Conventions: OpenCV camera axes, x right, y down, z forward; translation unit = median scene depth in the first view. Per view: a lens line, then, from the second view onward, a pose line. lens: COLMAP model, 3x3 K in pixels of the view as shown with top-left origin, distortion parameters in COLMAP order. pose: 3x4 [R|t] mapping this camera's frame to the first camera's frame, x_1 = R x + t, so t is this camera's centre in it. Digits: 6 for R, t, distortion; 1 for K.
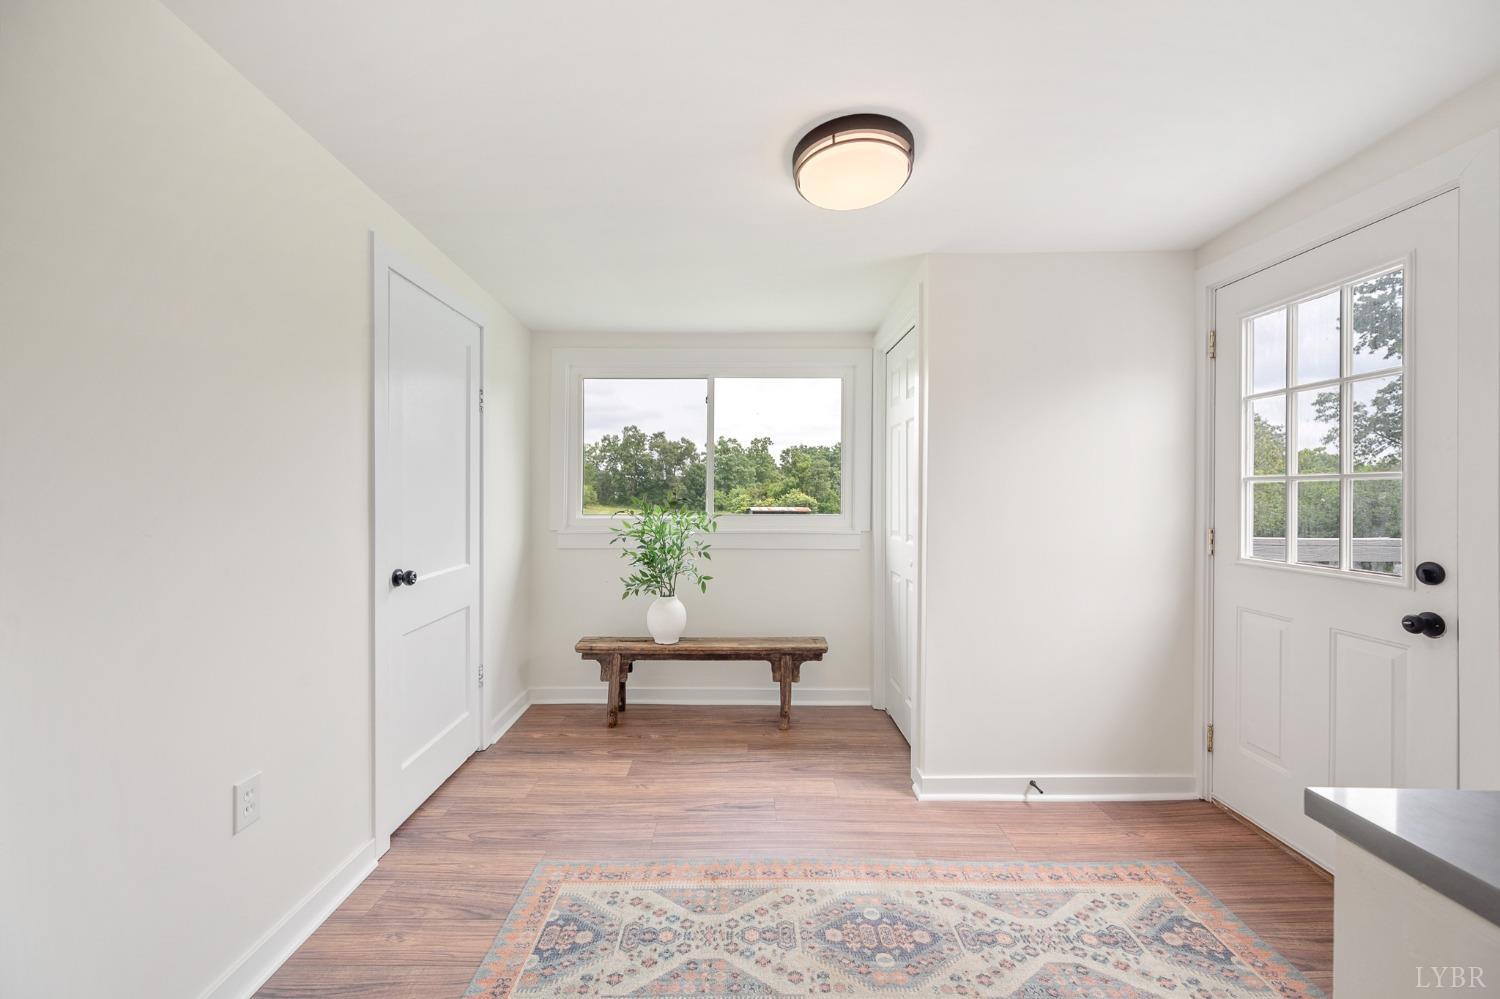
lens RADIAL K [[599.3, 0, 739.3], [0, 599.3, 494.3], [0, 0, 1]] dist [-0.001138, 0.000485]
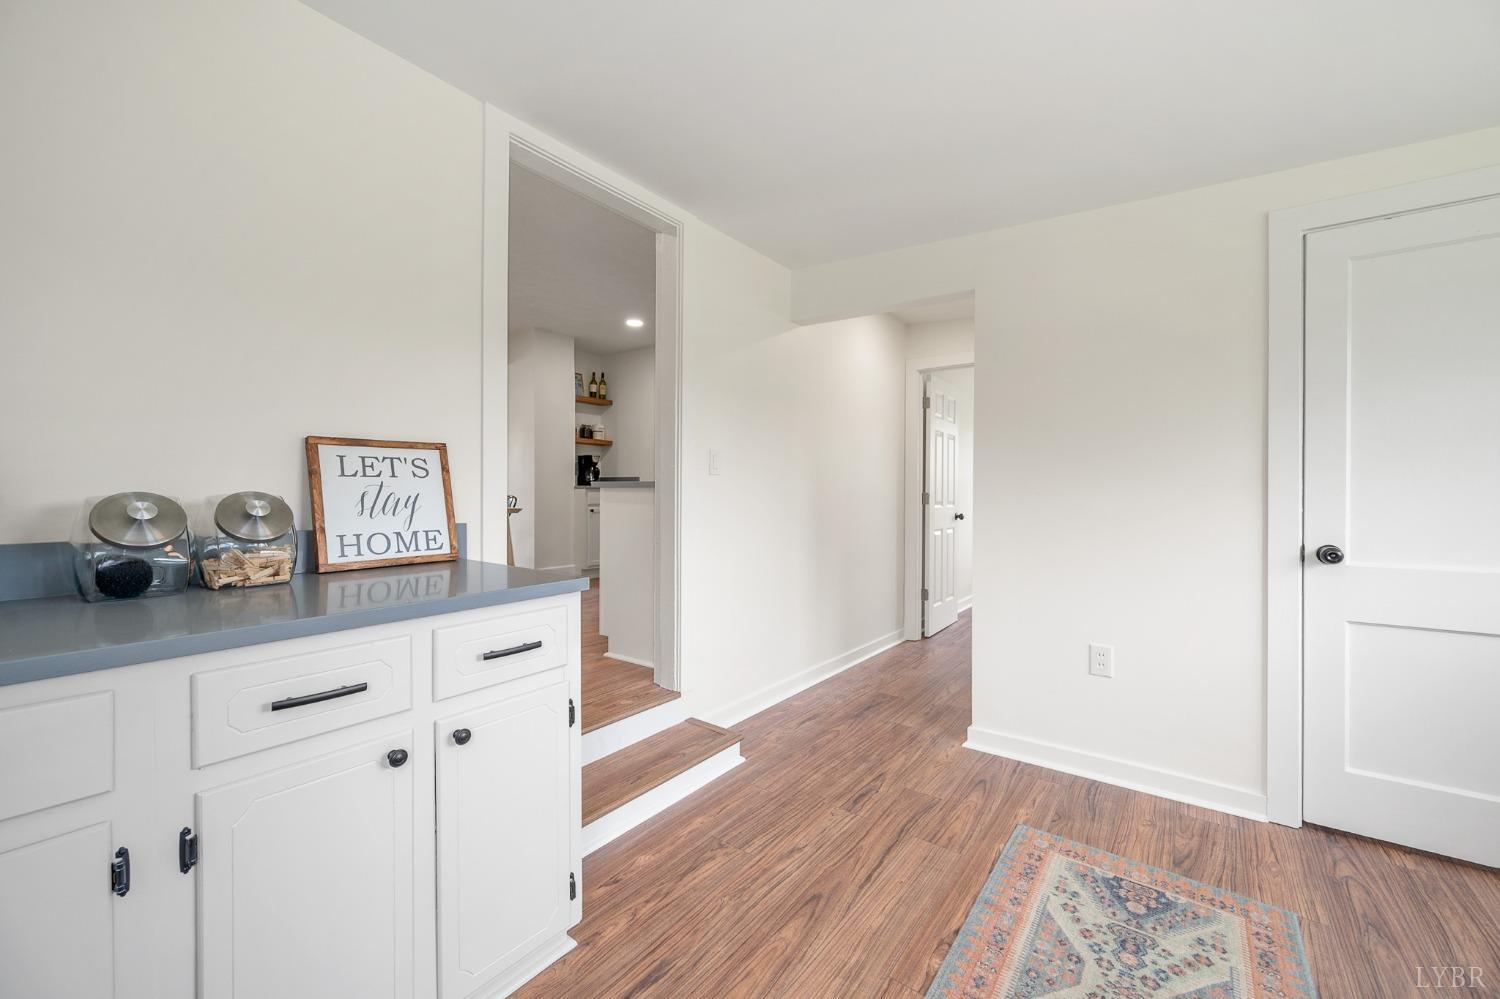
lens RADIAL K [[599.3, 0, 751.4], [0, 599.3, 498.3], [0, 0, 1]] dist [-0.001138, 0.000485]
pose [[-0.592803, 0.008791, -0.805300, 0.888545], [-0.011965, 0.999734, 0.019722, 0.058737], [0.805259, 0.021327, -0.592540, 1.051296]]
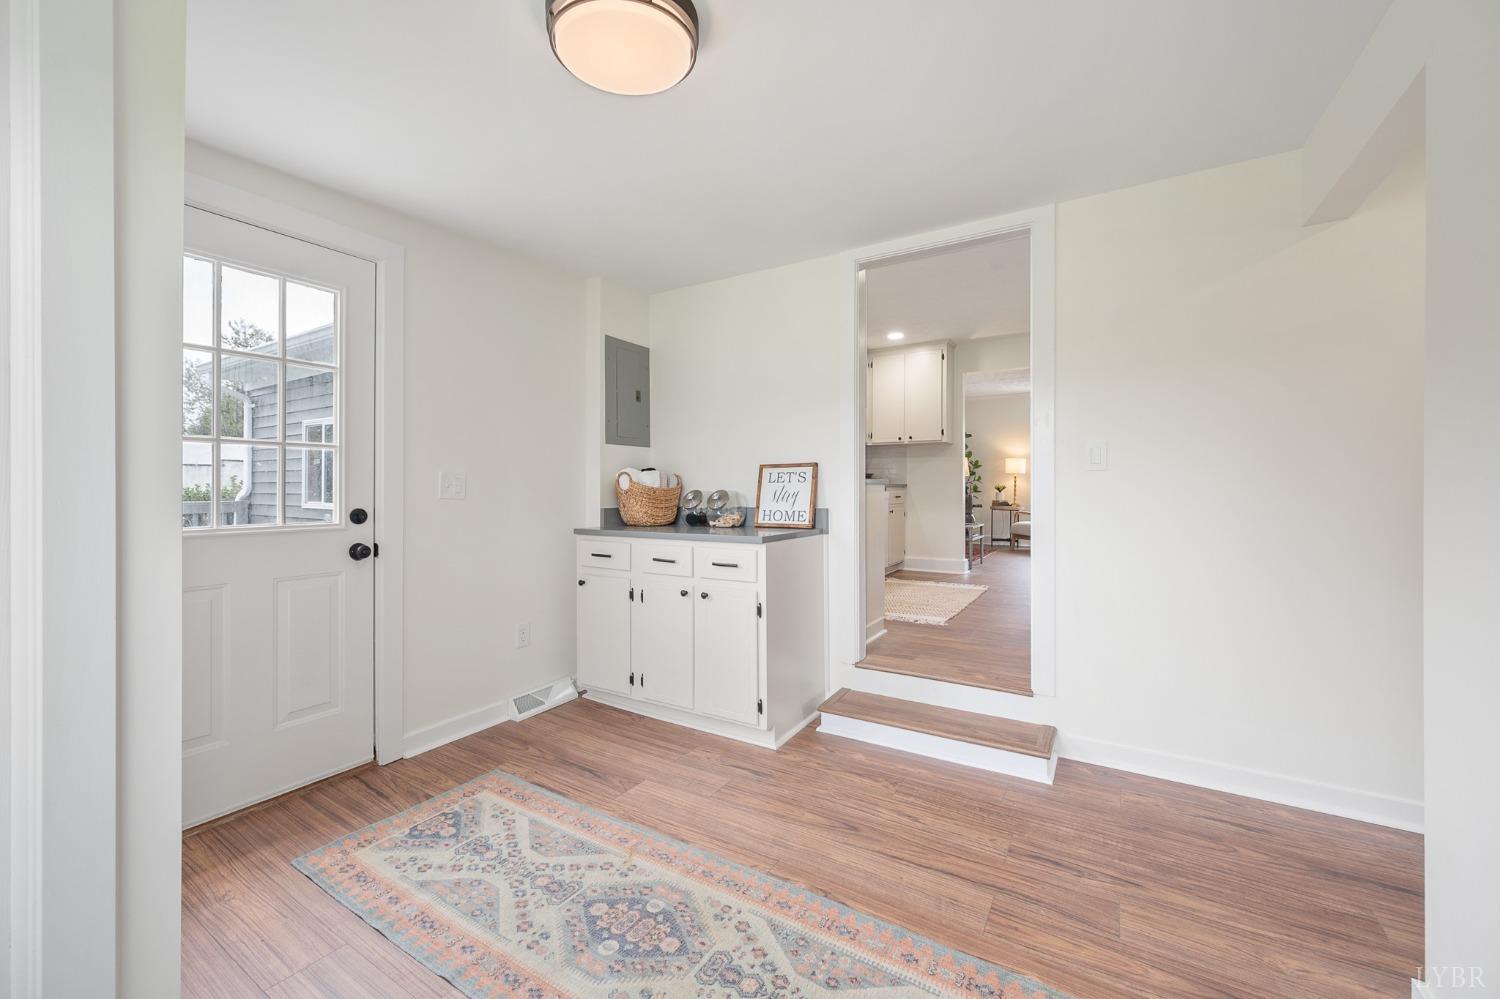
lens RADIAL K [[599.3, 0, 748.3], [0, 599.3, 492.6], [0, 0, 1]] dist [-0.001138, 0.000485]
pose [[-0.853117, -0.003581, 0.521707, -0.396398], [0.004104, 0.999899, 0.013573, 0.056582], [-0.521704, 0.013720, -0.853017, 1.670867]]
